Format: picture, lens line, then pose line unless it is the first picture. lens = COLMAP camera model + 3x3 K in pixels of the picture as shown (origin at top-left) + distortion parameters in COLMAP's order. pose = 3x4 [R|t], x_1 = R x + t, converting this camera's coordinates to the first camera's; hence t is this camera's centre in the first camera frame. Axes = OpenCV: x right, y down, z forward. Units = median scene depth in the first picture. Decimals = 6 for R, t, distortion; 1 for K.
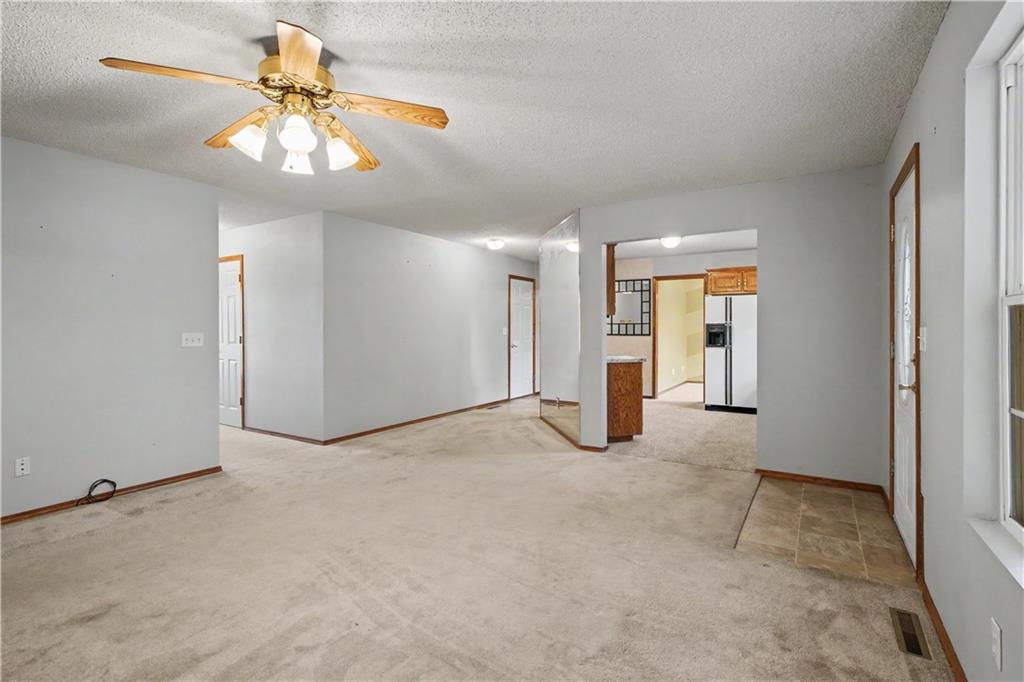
lens RADIAL K [[474.8, 0, 516.3], [0, 474.8, 330.2], [0, 0, 1]] dist [-0.000446, 0.000063]
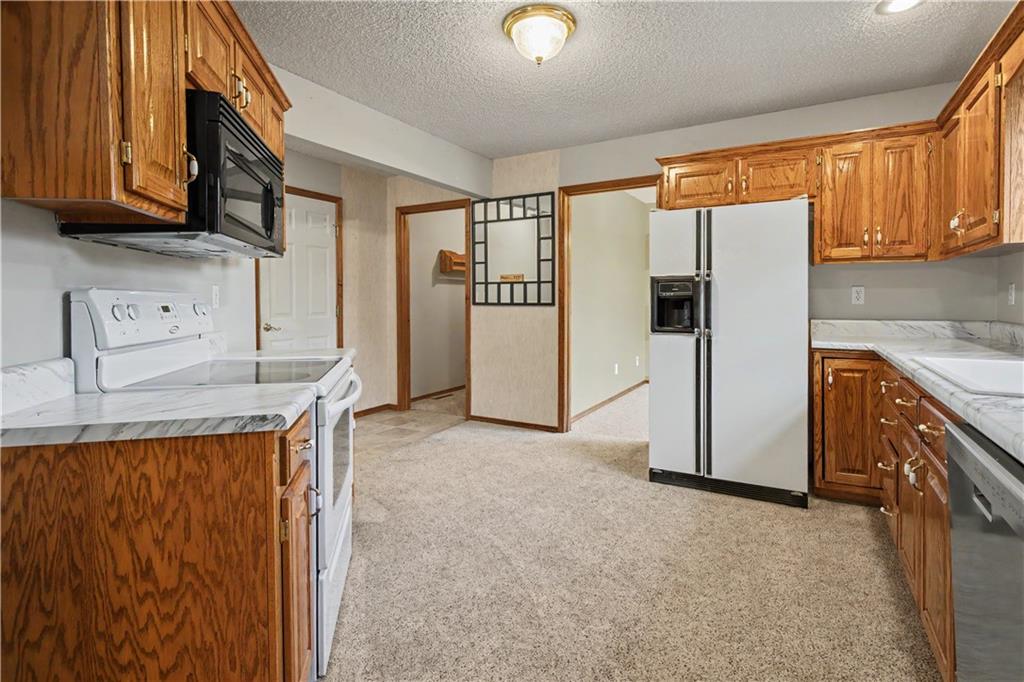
lens RADIAL K [[497.8, 0, 510.2], [0, 497.8, 307.0], [0, 0, 1]] dist [0.000342, -0.000067]
pose [[0.999805, -0.003585, 0.019441, 0.225881], [0.003343, 0.999917, 0.012448, 0.005995], [-0.019484, -0.012380, 0.999734, 0.477067]]
